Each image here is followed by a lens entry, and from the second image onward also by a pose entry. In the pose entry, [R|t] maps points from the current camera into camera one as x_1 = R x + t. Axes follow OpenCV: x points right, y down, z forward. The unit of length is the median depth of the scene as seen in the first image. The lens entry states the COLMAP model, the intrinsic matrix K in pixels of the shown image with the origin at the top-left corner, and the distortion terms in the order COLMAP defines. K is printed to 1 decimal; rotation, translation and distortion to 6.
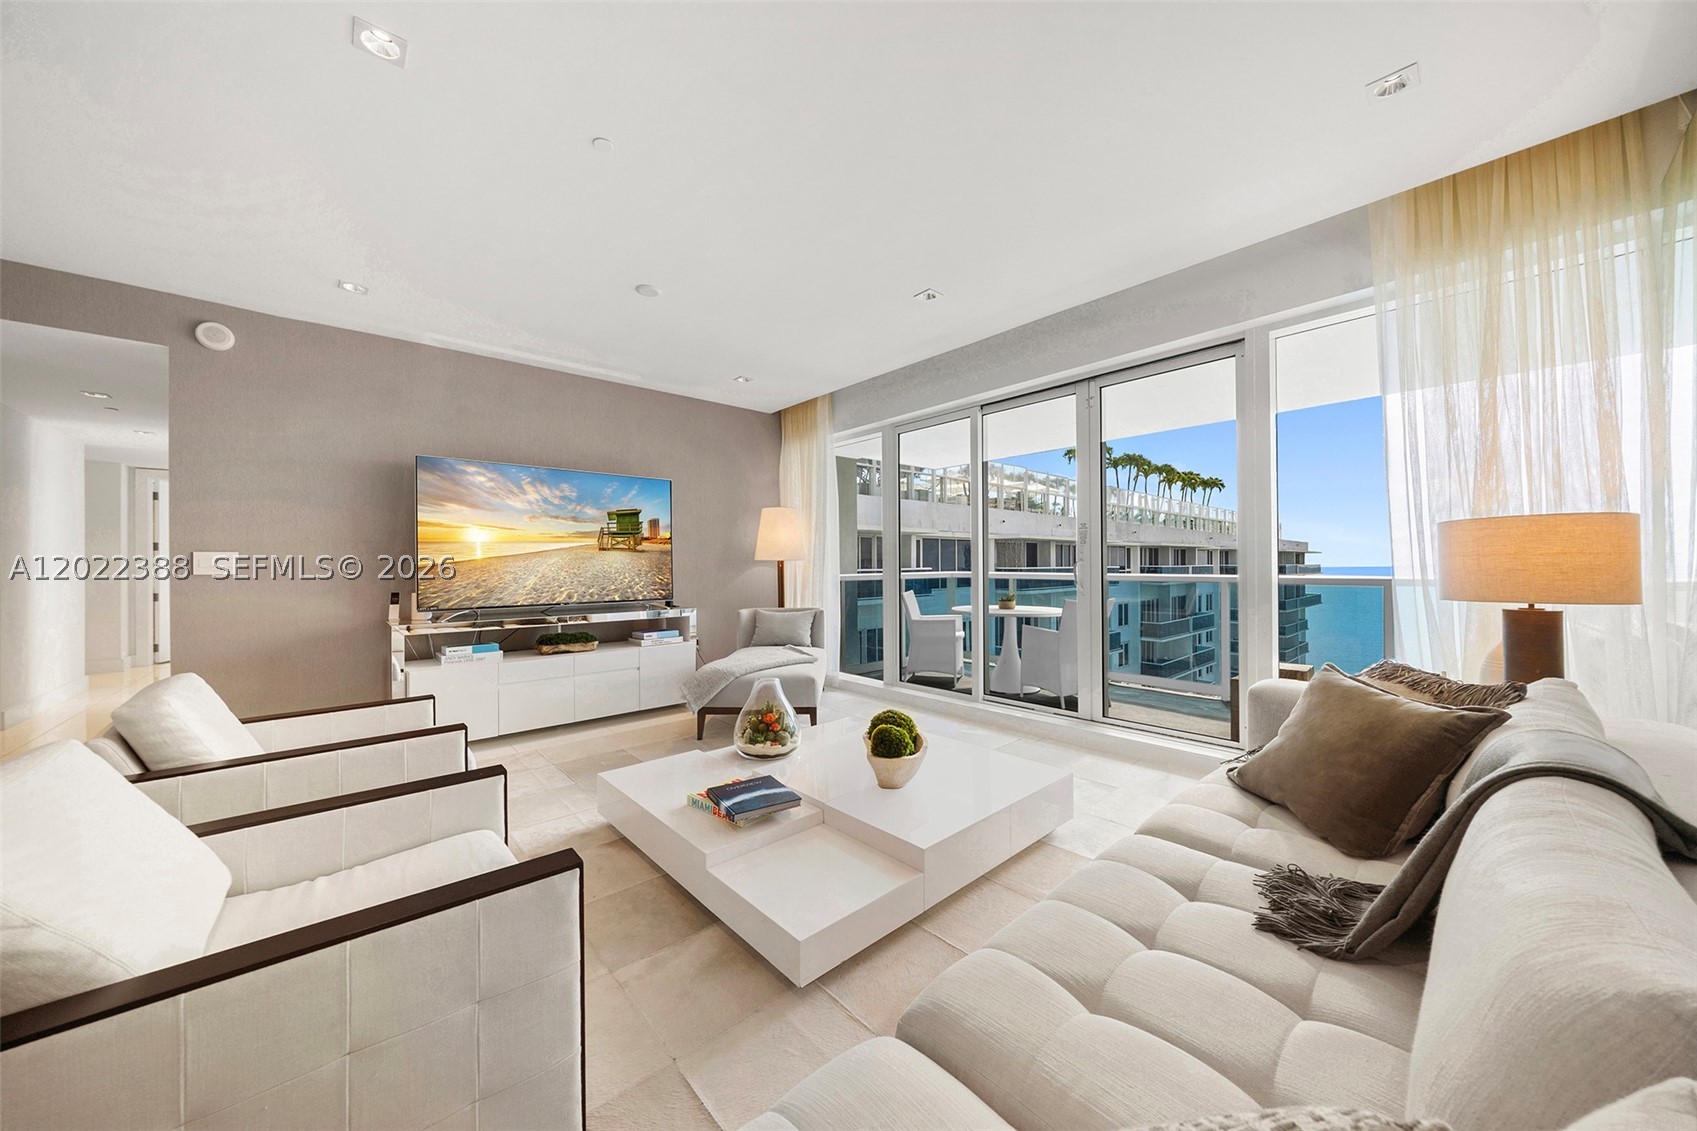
lens RADIAL K [[574.9, 0, 833.2], [0, 574.9, 580.2], [0, 0, 1]] dist [-0.012031, 0.000023]
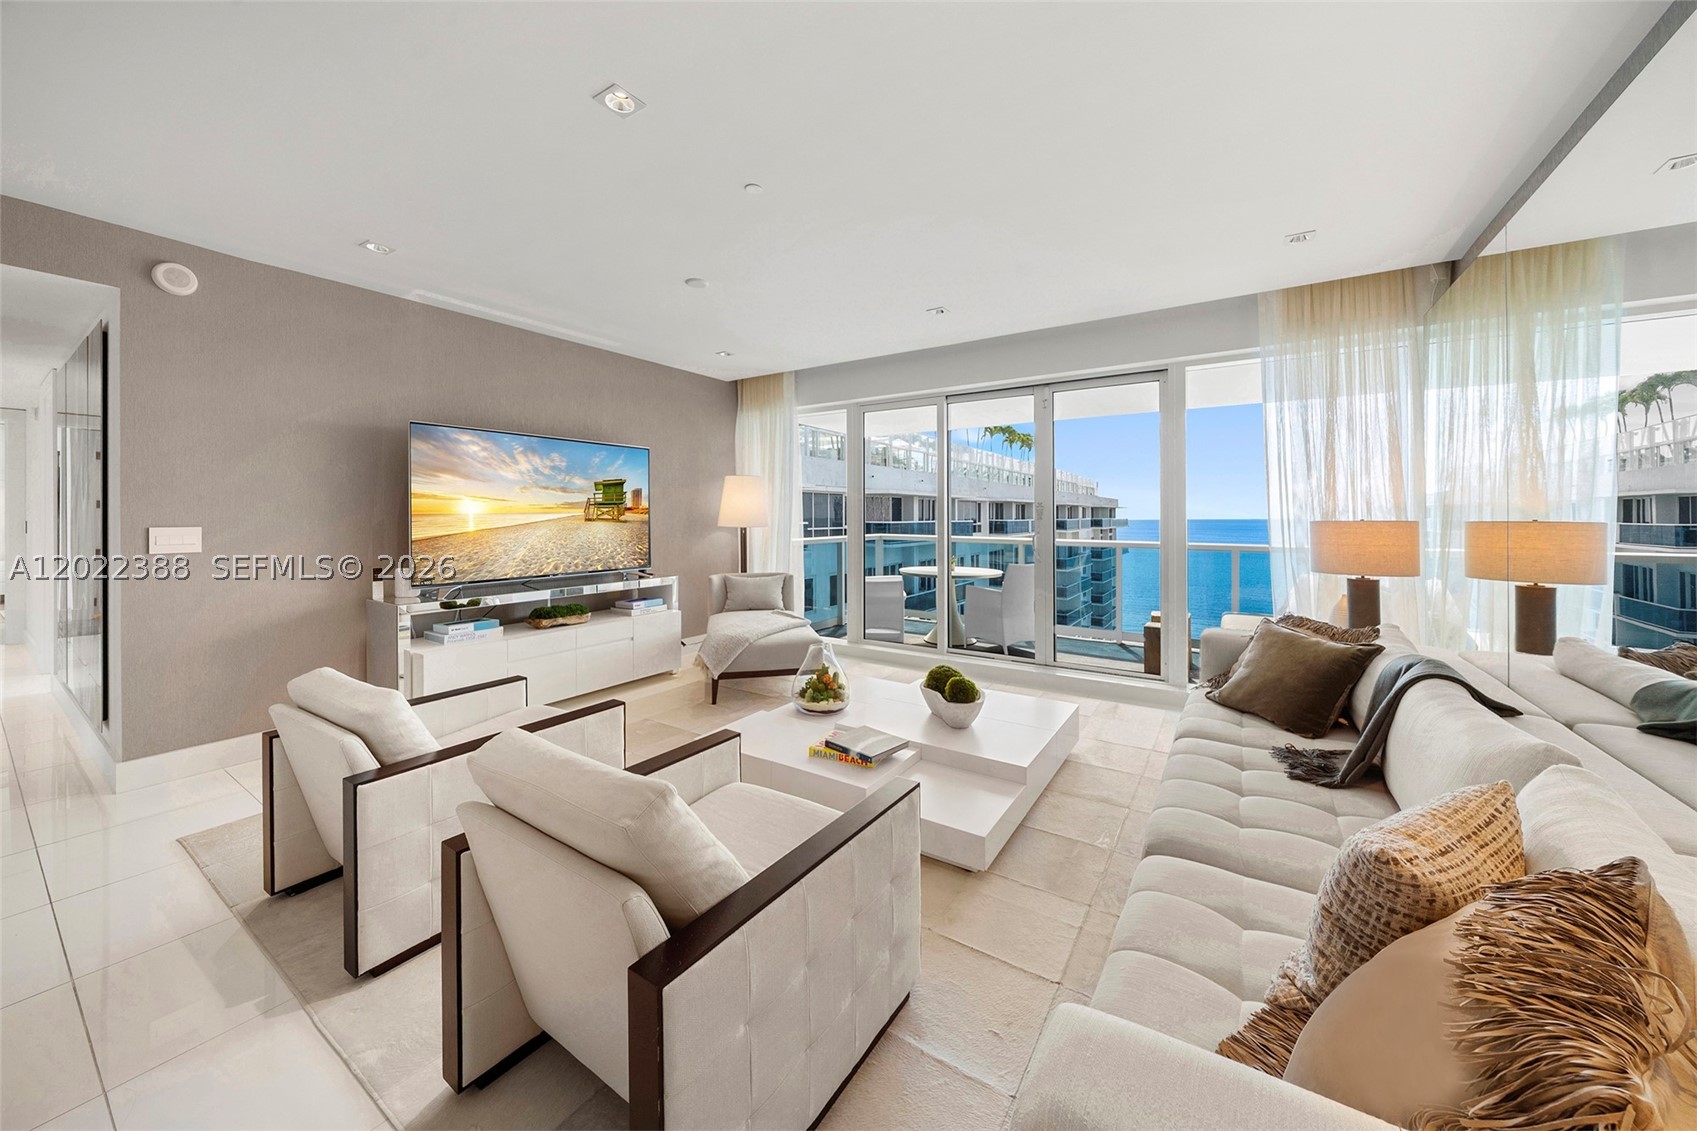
lens RADIAL K [[591.8, 0, 828.1], [0, 591.8, 549.7], [0, 0, 1]] dist [-0.025520, 0.003787]
pose [[0.970421, -0.007949, 0.241286, -0.251024], [0.000321, 0.999499, 0.031636, -0.034604], [-0.241417, -0.030623, 0.969938, -0.086570]]
